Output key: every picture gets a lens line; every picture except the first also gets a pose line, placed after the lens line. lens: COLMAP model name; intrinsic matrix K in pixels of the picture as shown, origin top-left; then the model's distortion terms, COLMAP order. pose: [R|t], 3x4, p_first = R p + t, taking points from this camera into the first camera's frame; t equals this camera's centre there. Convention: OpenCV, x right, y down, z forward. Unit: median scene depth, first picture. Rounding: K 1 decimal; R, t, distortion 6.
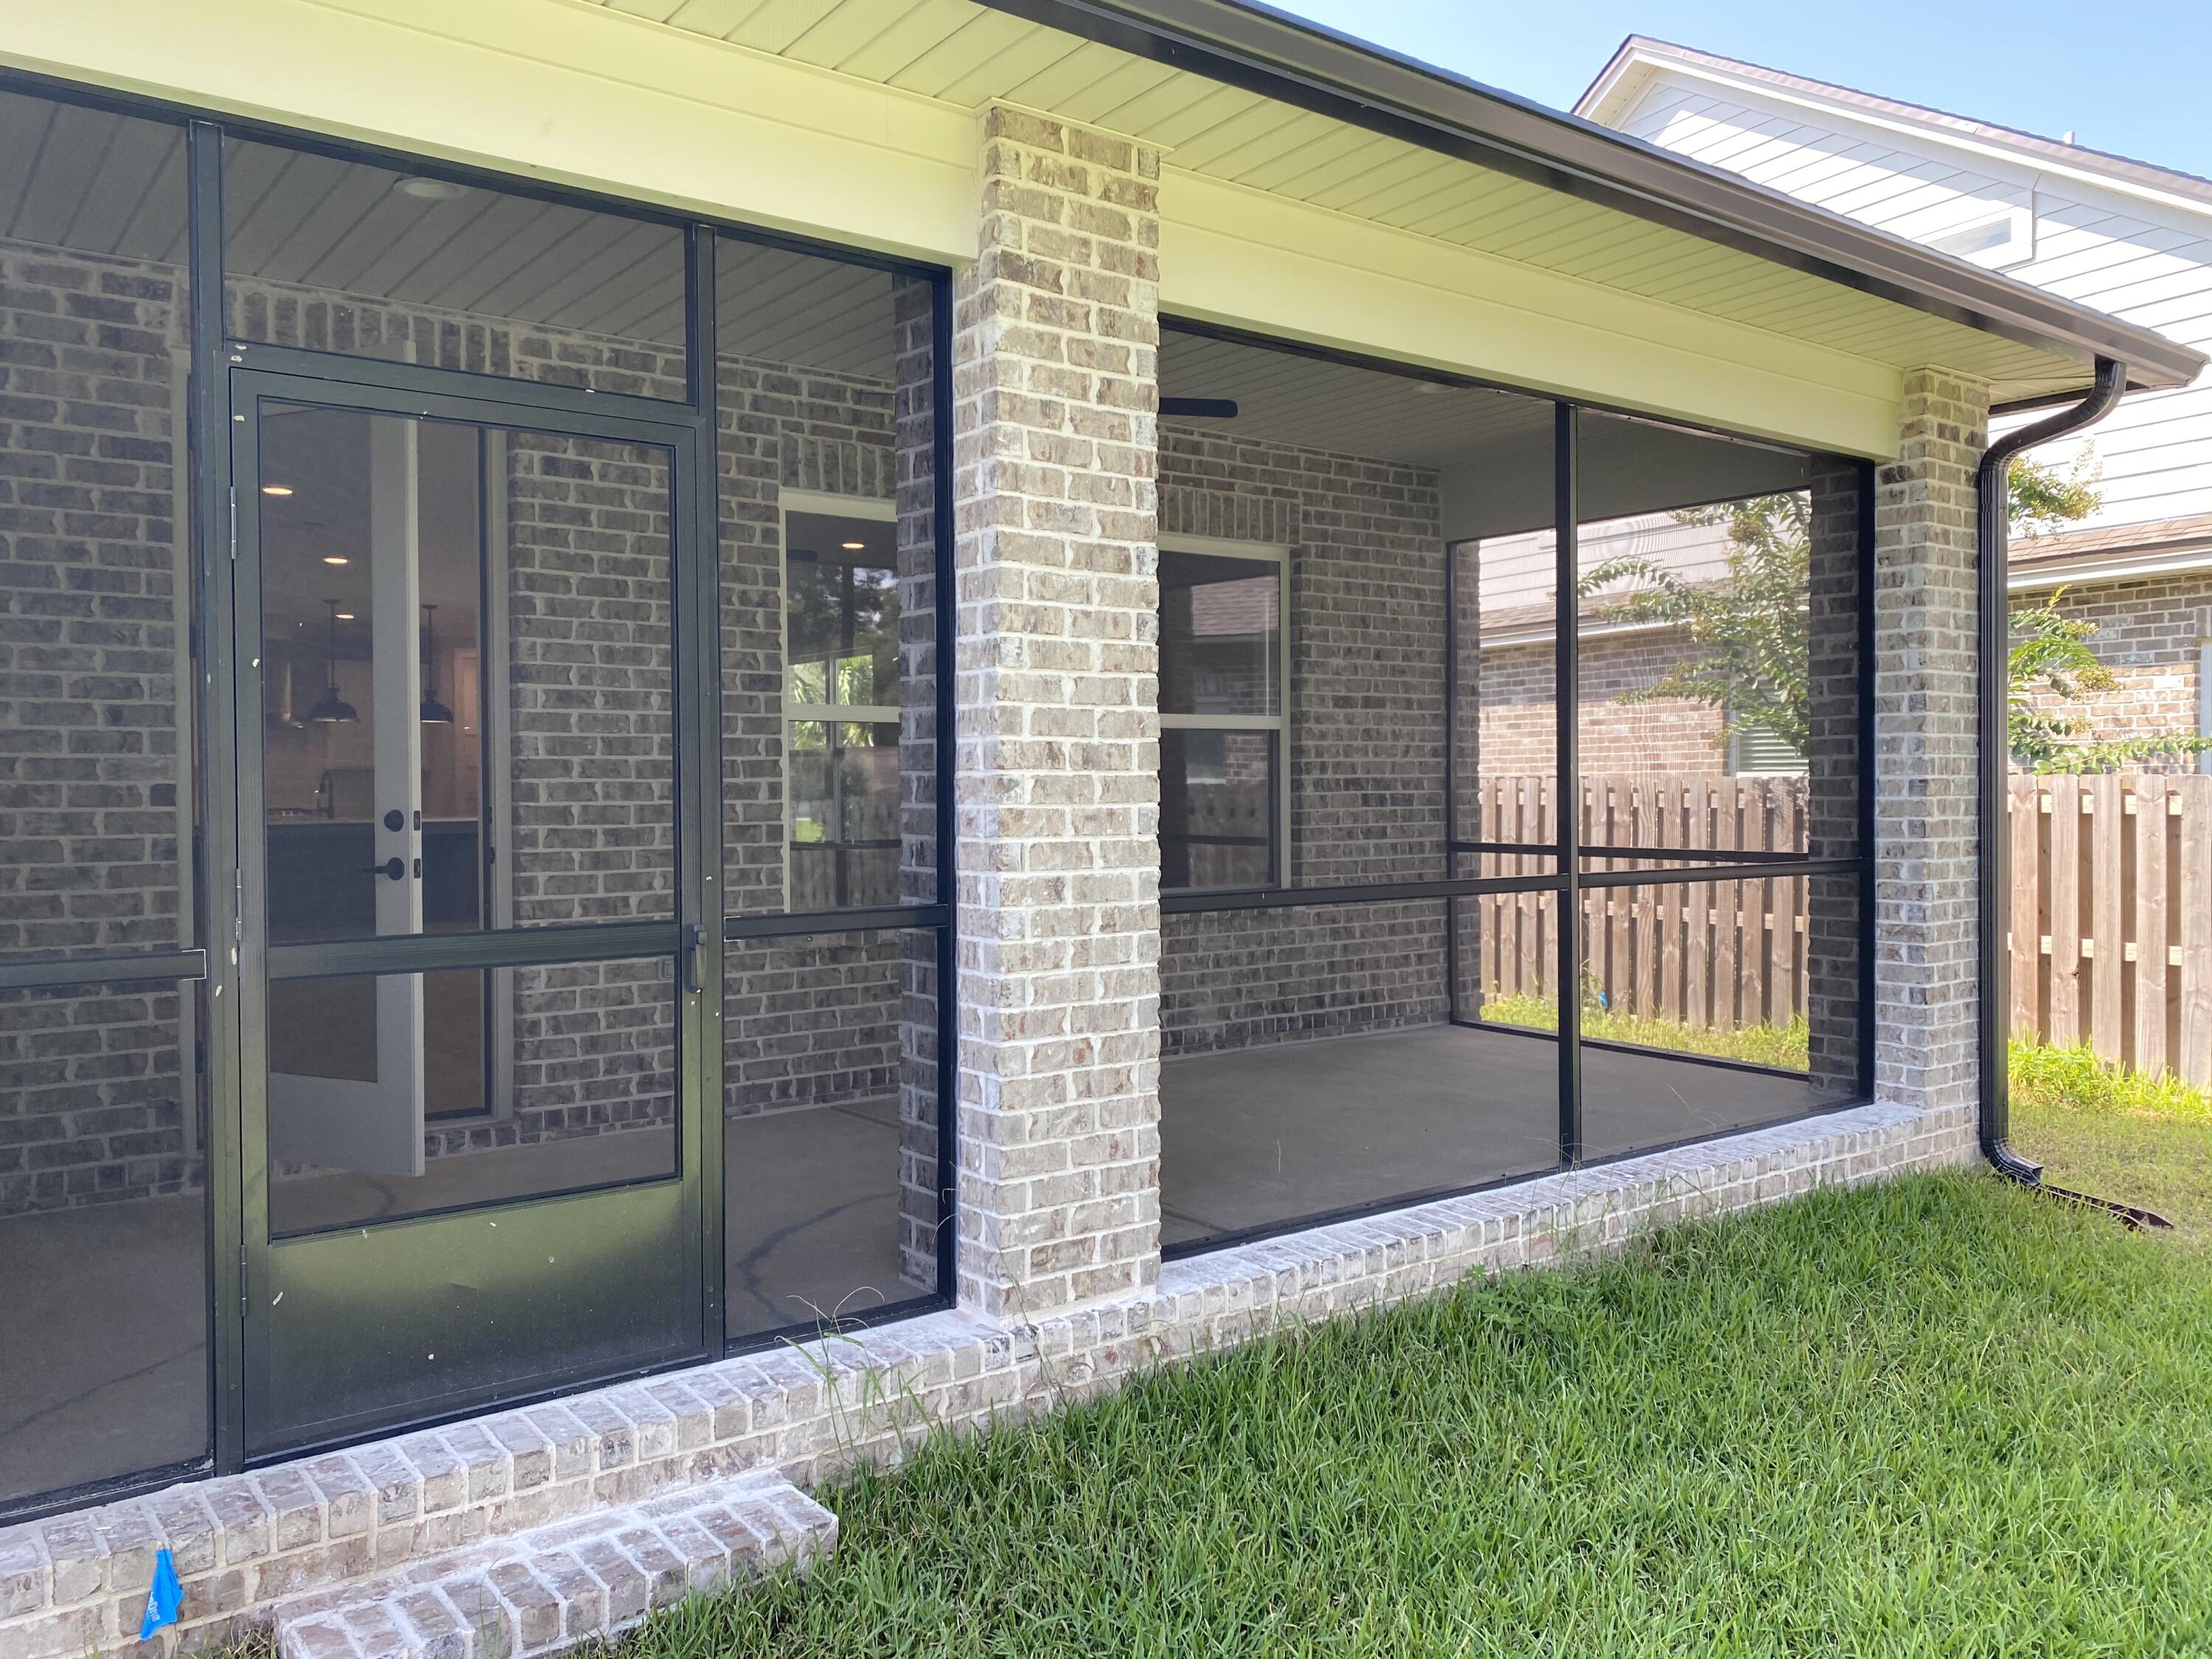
lens RADIAL K [[1702.7, 0, 1106.8], [0, 1702.7, 828.4], [0, 0, 1]] dist [0.029532, -0.019347]
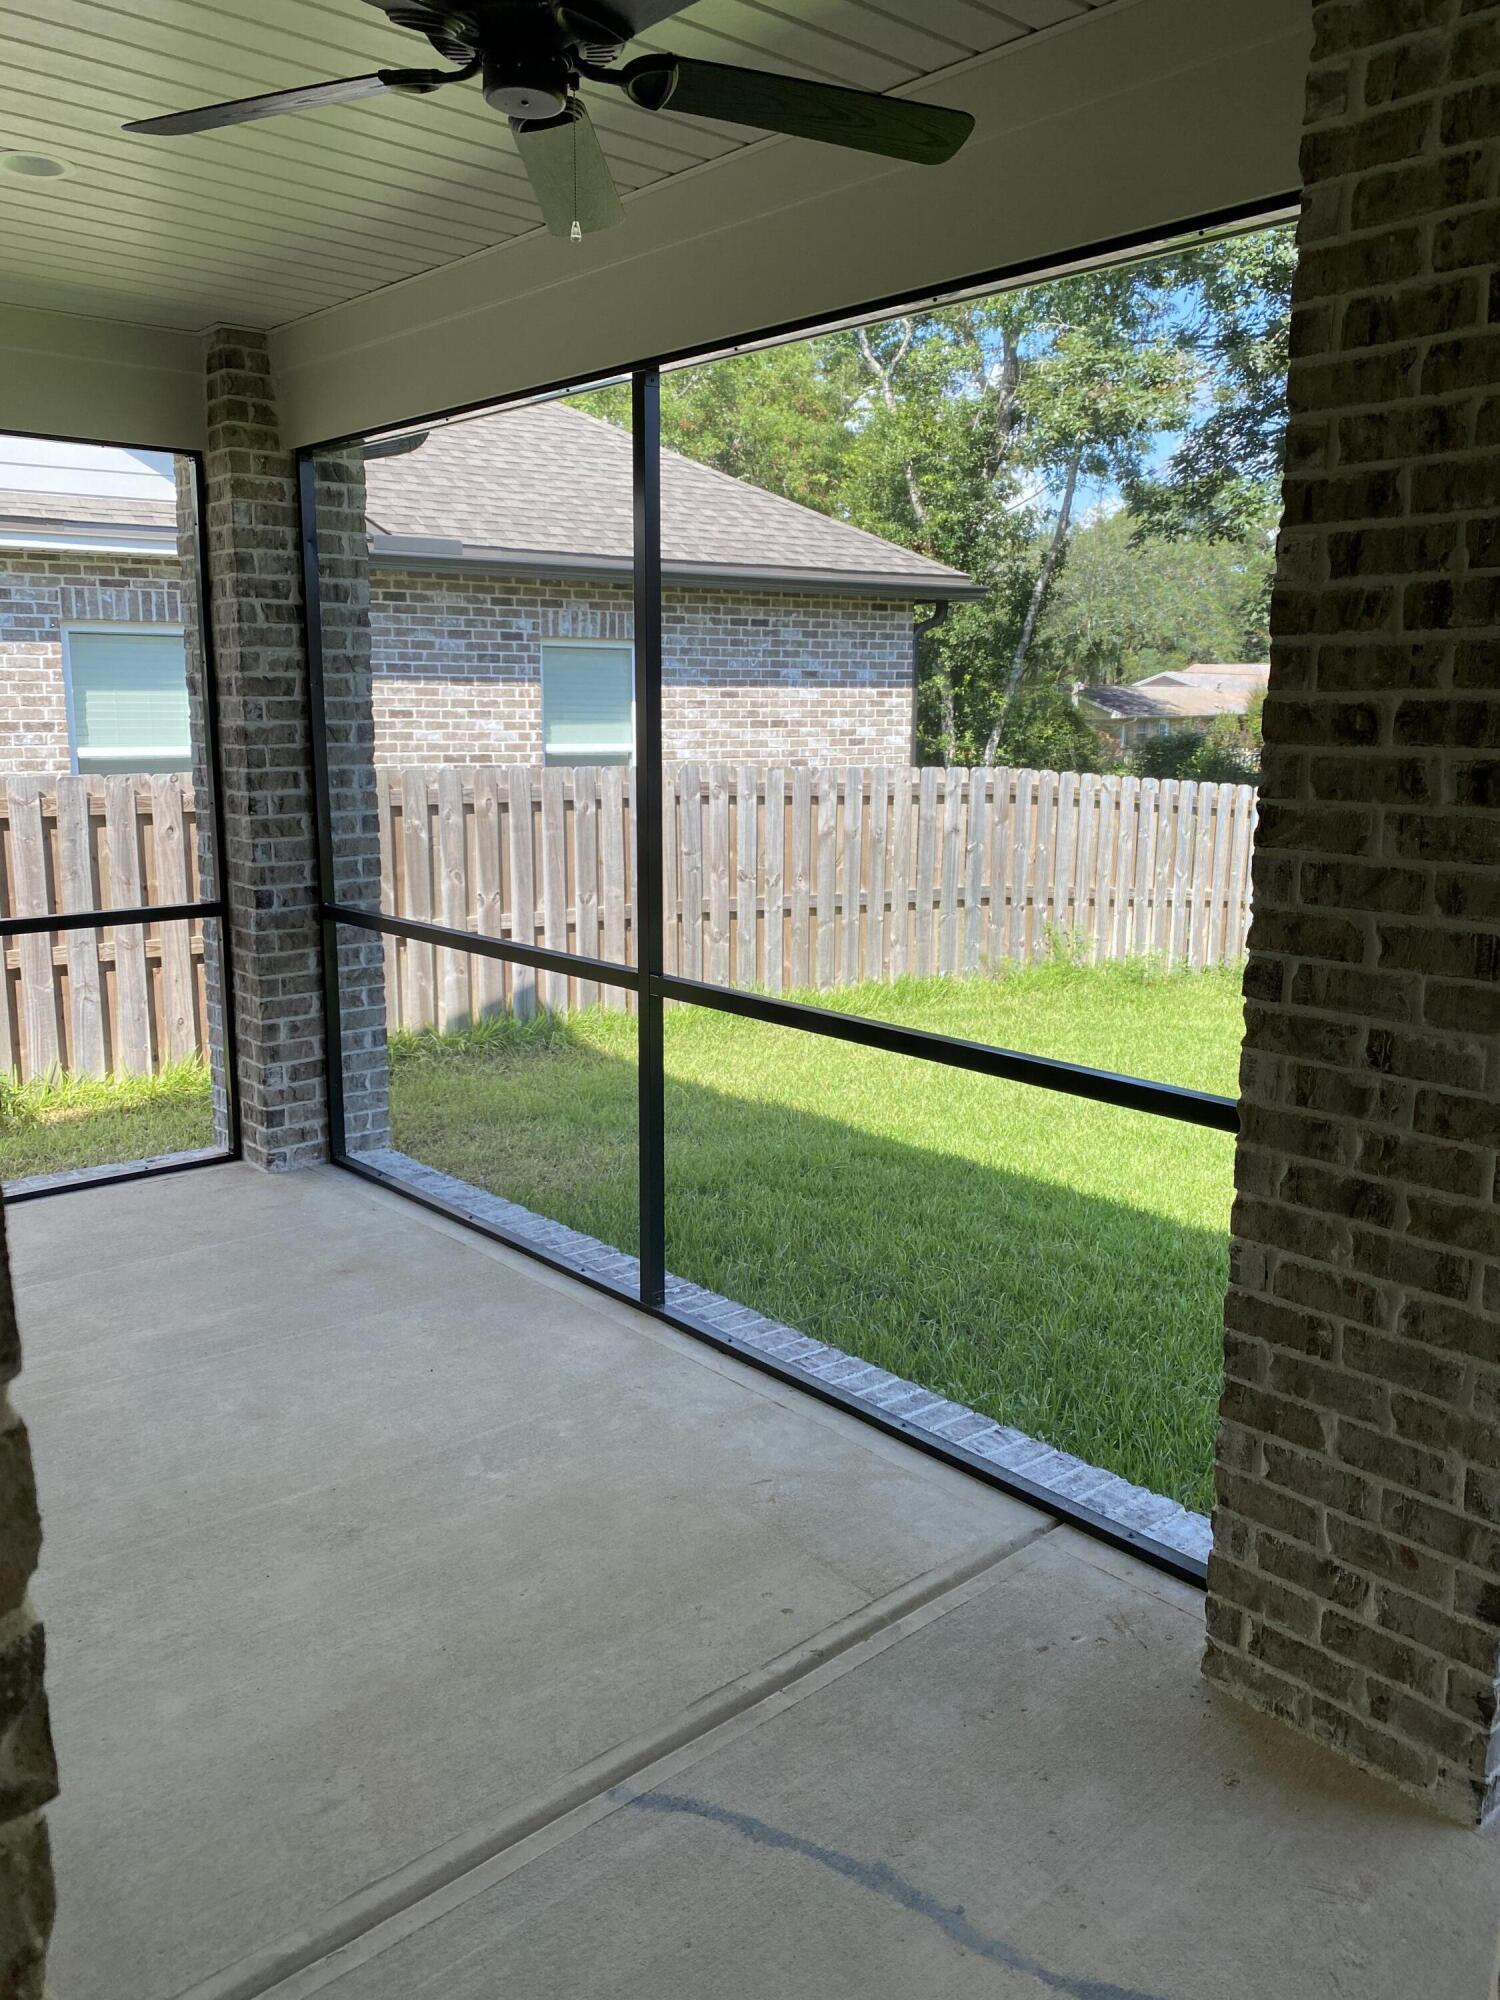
lens RADIAL K [[1539.5, 0, 749.1], [0, 1539.5, 1005.5], [0, 0, 1]] dist [0.029532, -0.019347]
pose [[-0.087590, -0.192926, 0.977296, -0.396599], [0.012922, 0.980764, 0.194769, -0.087970], [-0.996073, 0.029688, -0.083413, 0.858022]]
